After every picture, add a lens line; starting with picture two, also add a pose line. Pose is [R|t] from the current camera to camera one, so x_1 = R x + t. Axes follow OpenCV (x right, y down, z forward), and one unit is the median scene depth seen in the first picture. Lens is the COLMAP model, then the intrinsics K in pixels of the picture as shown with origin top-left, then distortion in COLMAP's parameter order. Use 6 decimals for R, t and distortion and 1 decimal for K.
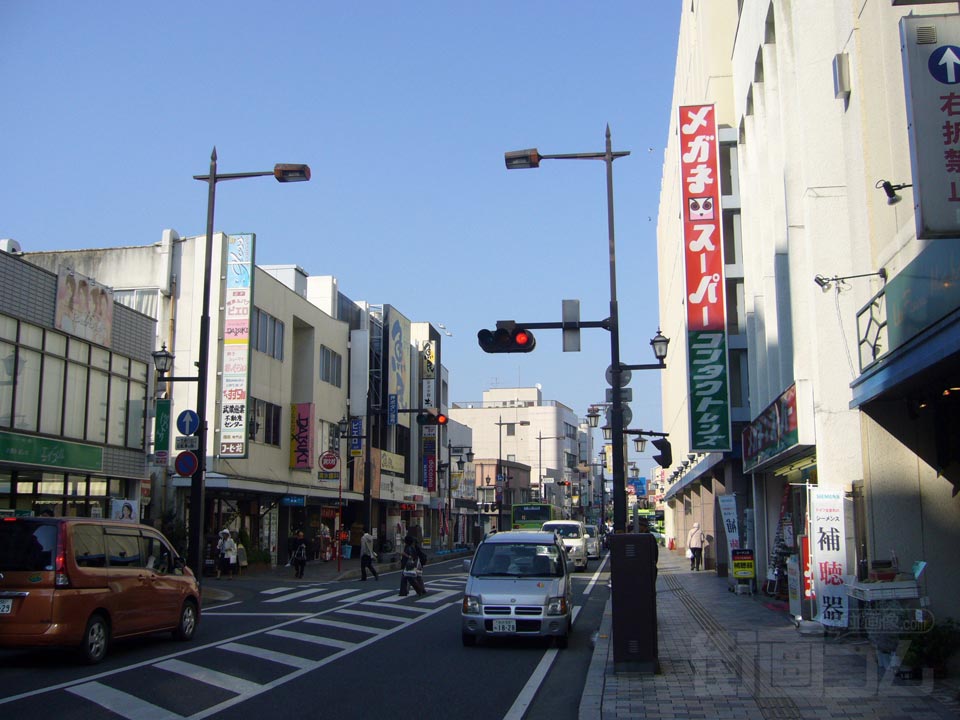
lens RADIAL K [[1058.1, 0, 478.9], [0, 1058.1, 341.8], [0, 0, 1]] dist [-0.072446, 0.013418]
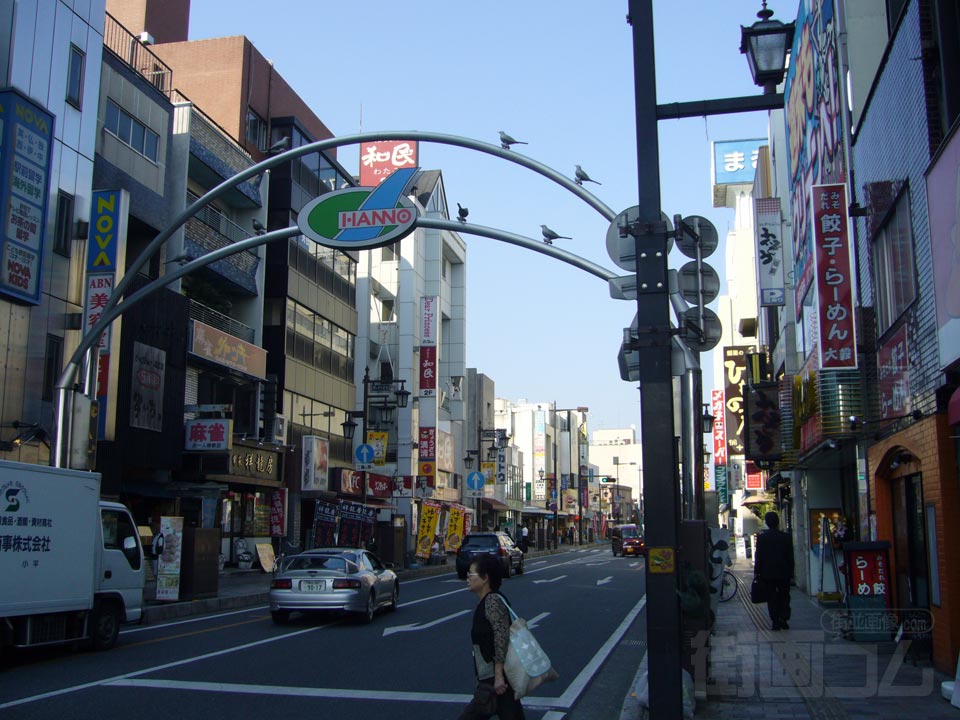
lens RADIAL K [[1058.1, 0, 478.9], [0, 1058.1, 341.8], [0, 0, 1]] dist [-0.072446, 0.013418]
pose [[0.997769, -0.008184, -0.066256, -0.282563], [0.008030, 0.999964, -0.002579, -0.364398], [0.066275, 0.002041, 0.997799, -2.111470]]
